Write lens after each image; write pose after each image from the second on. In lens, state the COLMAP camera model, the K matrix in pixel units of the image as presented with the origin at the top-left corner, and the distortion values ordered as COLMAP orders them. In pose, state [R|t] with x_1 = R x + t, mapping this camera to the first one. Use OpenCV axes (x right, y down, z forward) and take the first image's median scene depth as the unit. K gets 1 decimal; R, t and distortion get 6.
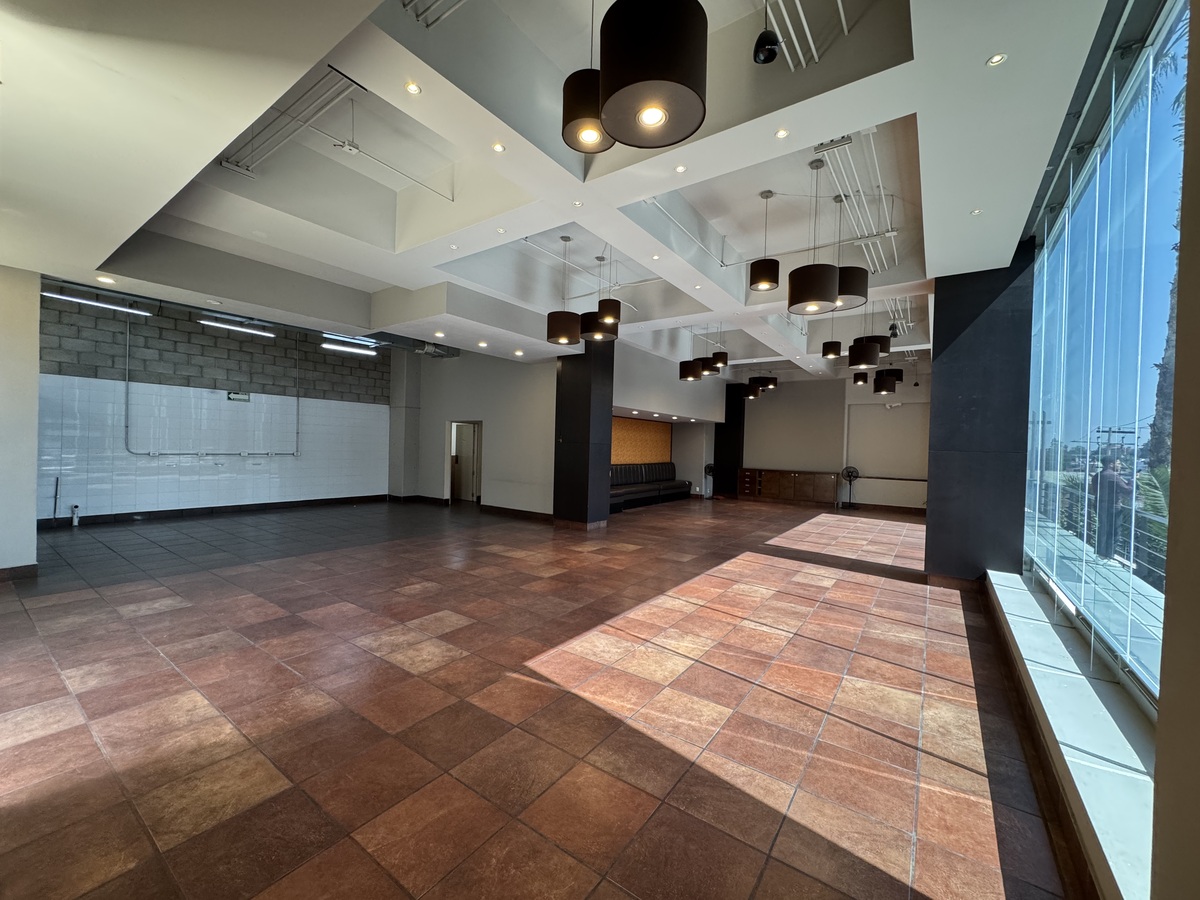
lens RADIAL K [[478.3, 0, 603.0], [0, 478.3, 451.2], [0, 0, 1]] dist [0.001364, 0.000349]
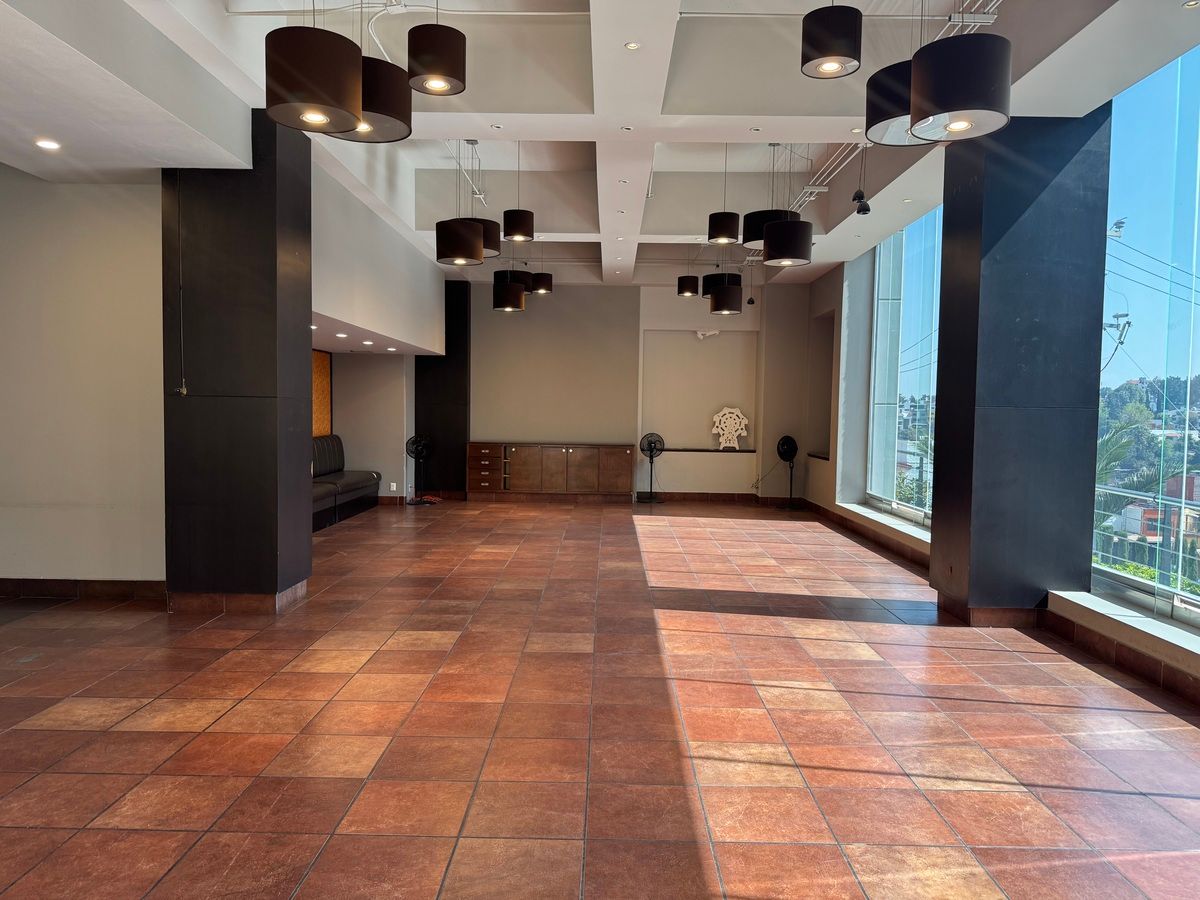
lens RADIAL K [[840.2, 0, 597.4], [0, 840.2, 448.4], [0, 0, 1]] dist [0.083729, -0.116886]
pose [[0.825202, -0.041770, 0.563292, -0.233360], [0.014870, 0.998523, 0.052260, -0.009090], [-0.564642, -0.034749, 0.824604, 0.275458]]
